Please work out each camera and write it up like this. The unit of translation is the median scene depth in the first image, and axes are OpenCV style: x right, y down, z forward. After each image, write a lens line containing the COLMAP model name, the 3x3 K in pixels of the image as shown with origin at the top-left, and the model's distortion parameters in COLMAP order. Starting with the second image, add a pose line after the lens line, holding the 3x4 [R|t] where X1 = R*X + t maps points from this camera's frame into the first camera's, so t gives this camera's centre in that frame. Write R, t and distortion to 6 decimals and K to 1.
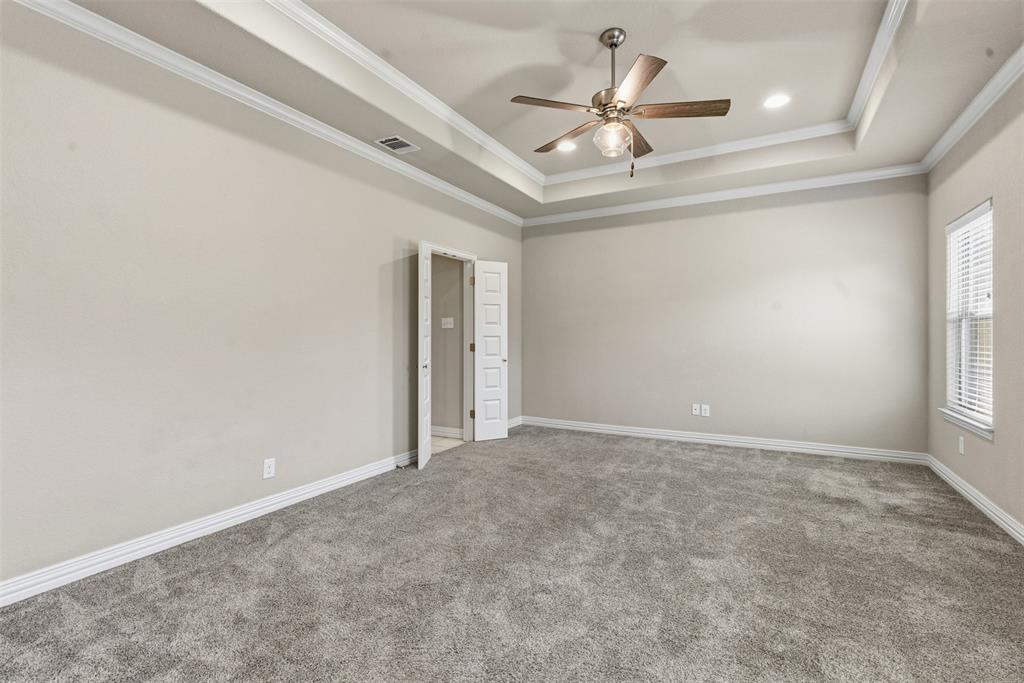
lens RADIAL K [[464.1, 0, 511.4], [0, 464.1, 335.7], [0, 0, 1]] dist [0.002193, 0.000056]
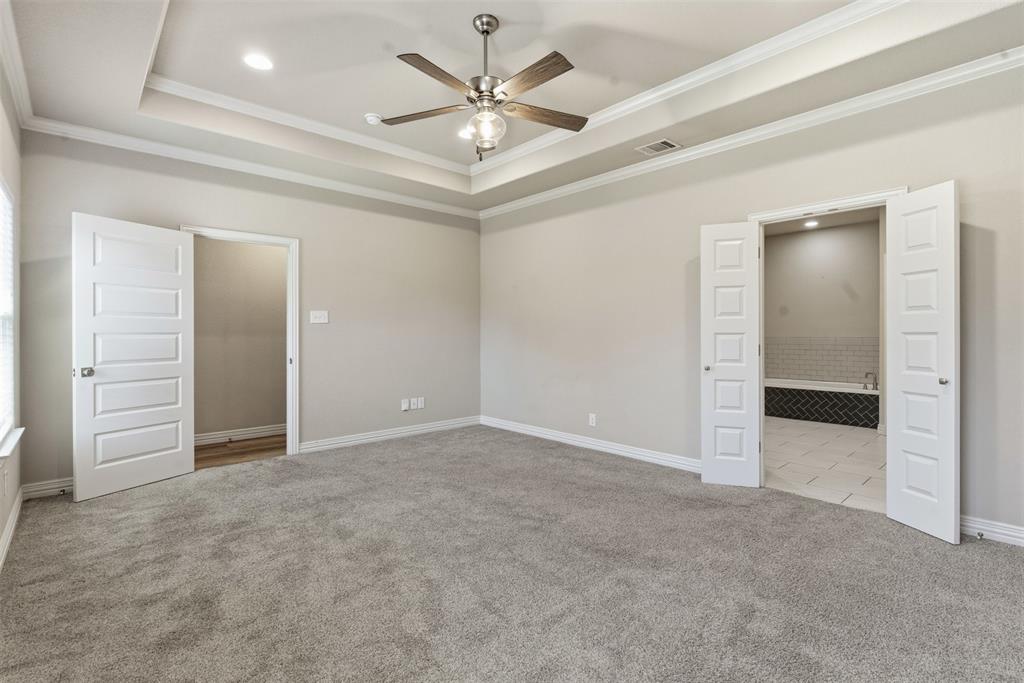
lens RADIAL K [[467.1, 0, 512.0], [0, 467.1, 341.5], [0, 0, 1]] dist [0.003955, -0.000047]
pose [[-0.330776, 0.010577, -0.943650, 0.849321], [0.003402, 0.999944, 0.010015, 0.005972], [0.943703, 0.000102, -0.330793, 1.037281]]
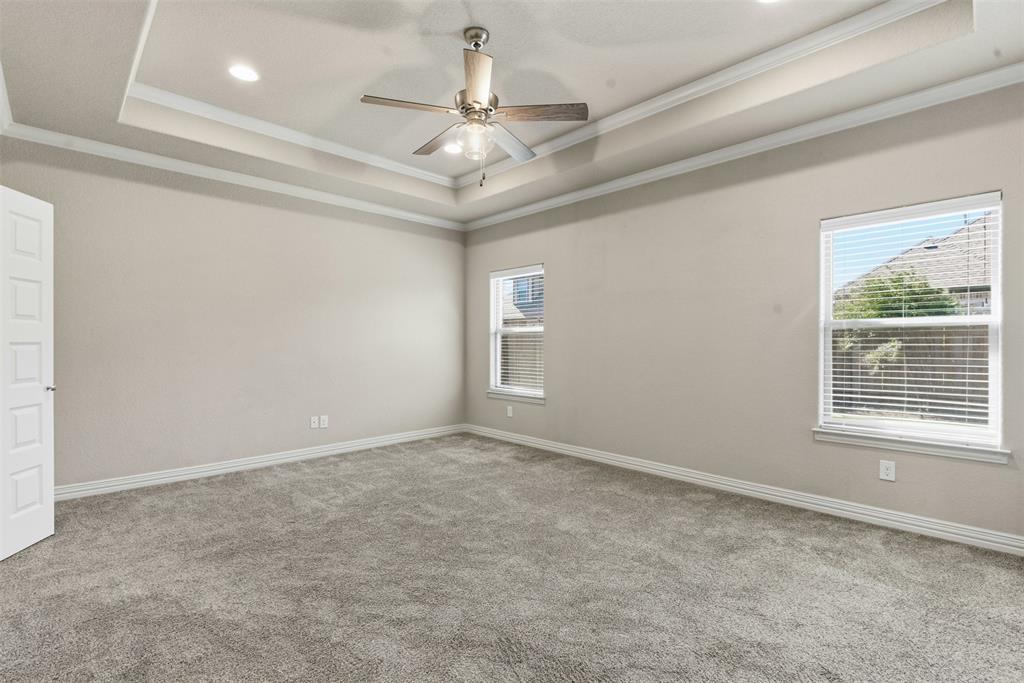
lens RADIAL K [[467.1, 0, 512.0], [0, 467.1, 341.5], [0, 0, 1]] dist [0.003955, -0.000047]
pose [[0.291638, 0.004227, 0.956520, -0.525036], [-0.002698, 0.999990, -0.003597, 0.000019], [-0.956525, -0.001532, 0.291646, 0.484367]]
